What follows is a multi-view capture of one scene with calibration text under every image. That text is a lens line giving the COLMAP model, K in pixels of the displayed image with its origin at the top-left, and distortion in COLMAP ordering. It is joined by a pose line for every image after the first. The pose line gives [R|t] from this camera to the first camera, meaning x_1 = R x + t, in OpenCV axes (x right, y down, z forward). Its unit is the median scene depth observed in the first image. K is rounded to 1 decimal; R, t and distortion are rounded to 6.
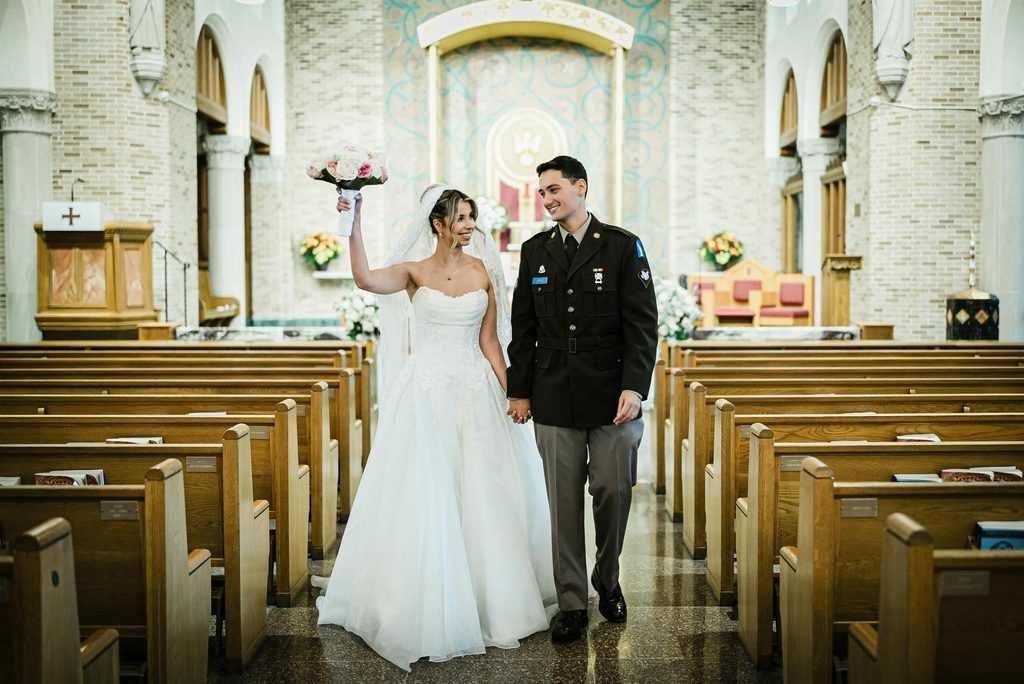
lens RADIAL K [[1151.2, 0, 552.8], [0, 1151.2, 319.4], [0, 0, 1]] dist [-0.005750, 0.006002]
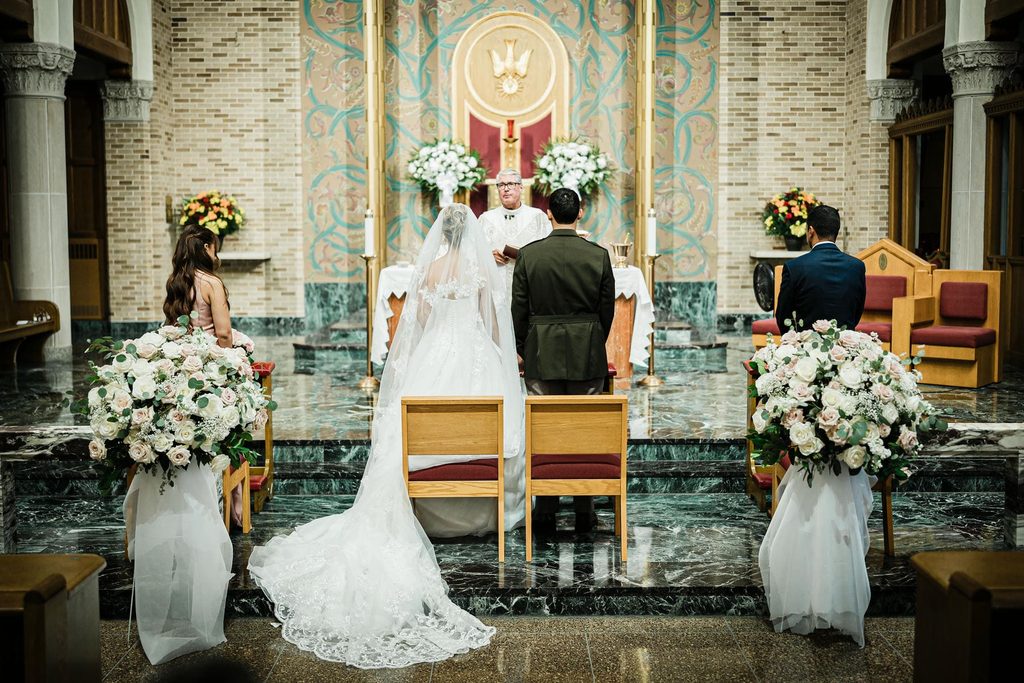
lens RADIAL K [[1195.1, 0, 510.5], [0, 1195.1, 311.7], [0, 0, 1]] dist [-0.008252, -0.003592]
pose [[0.999841, -0.002272, -0.017701, -0.010027], [0.002889, 0.999386, 0.034914, -0.029454], [0.017610, -0.034960, 0.999234, 0.287538]]
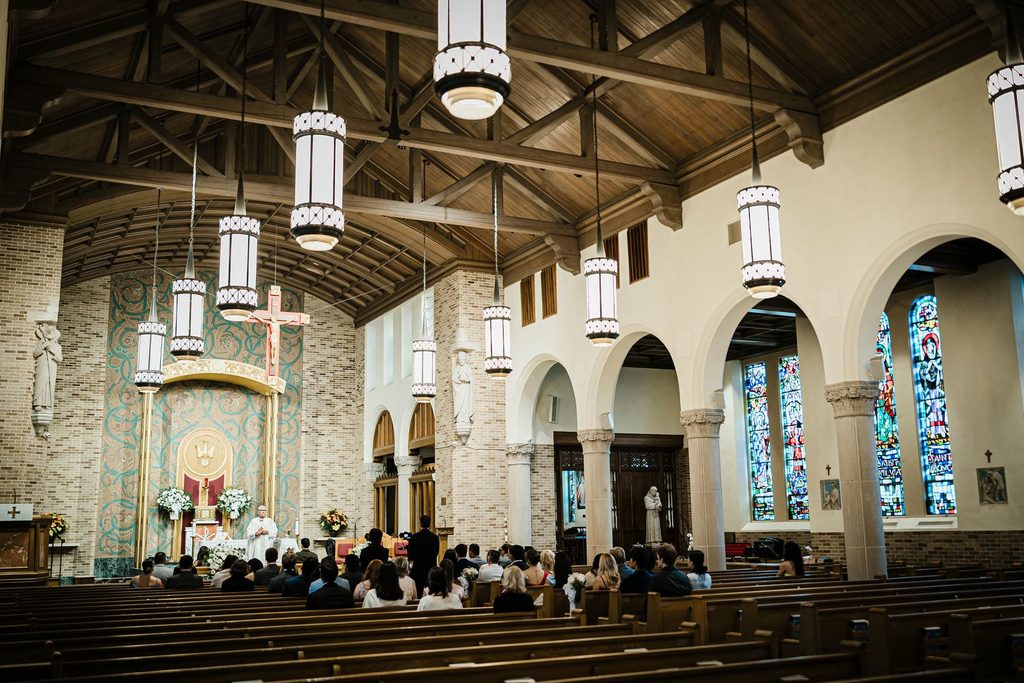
lens RADIAL K [[1032.2, 0, 512.7], [0, 1032.2, 324.1], [0, 0, 1]] dist [0.002742, 0.000909]
pose [[0.907090, 0.063734, 0.416084, -0.228530], [0.036842, 0.972657, -0.229305, 0.007747], [-0.419322, 0.223330, 0.879939, -0.375507]]
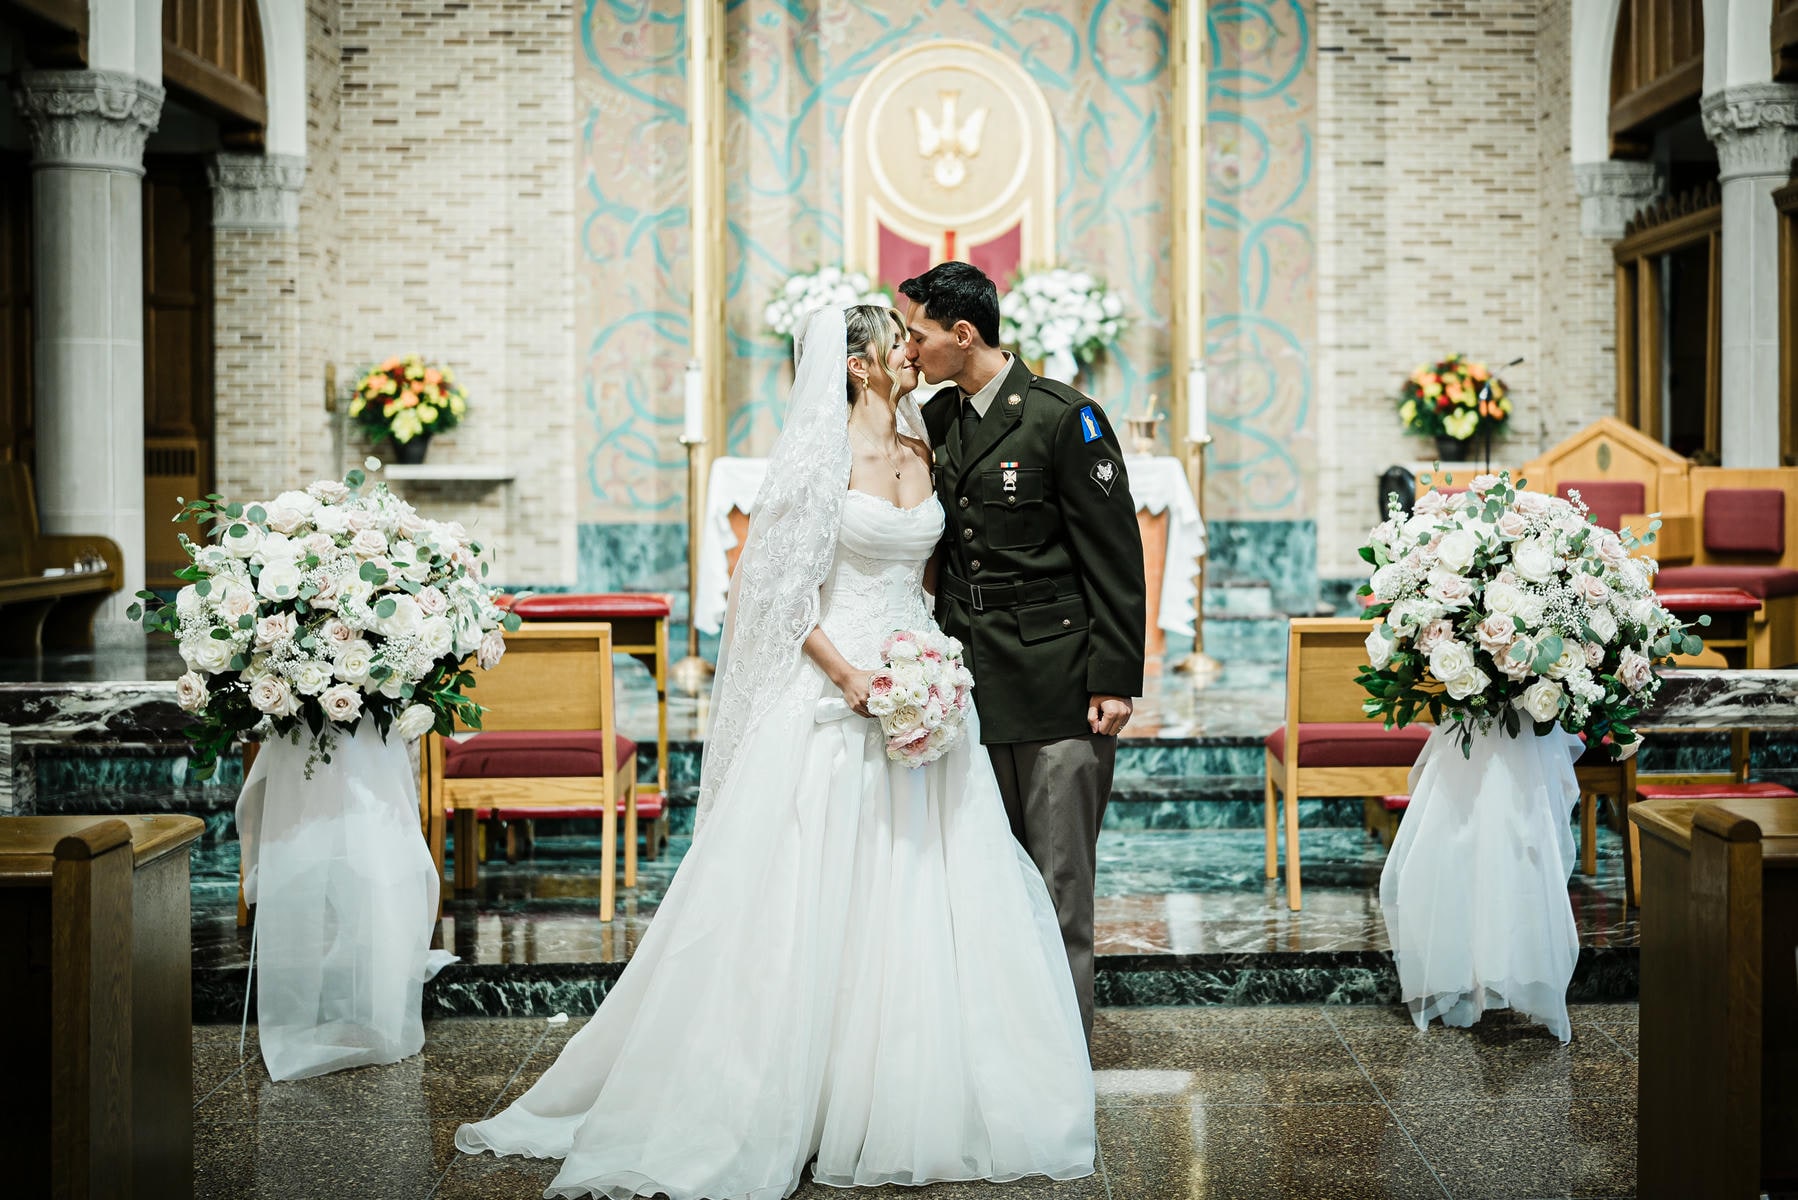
lens RADIAL K [[2159.8, 0, 1063.0], [0, 2159.8, 489.4], [0, 0, 1]] dist [-0.009887, 0.004571]
pose [[0.999466, -0.003535, 0.032475, -0.008330], [0.004498, 0.999550, -0.029646, -0.010806], [-0.032356, 0.029776, 0.999033, 0.281836]]
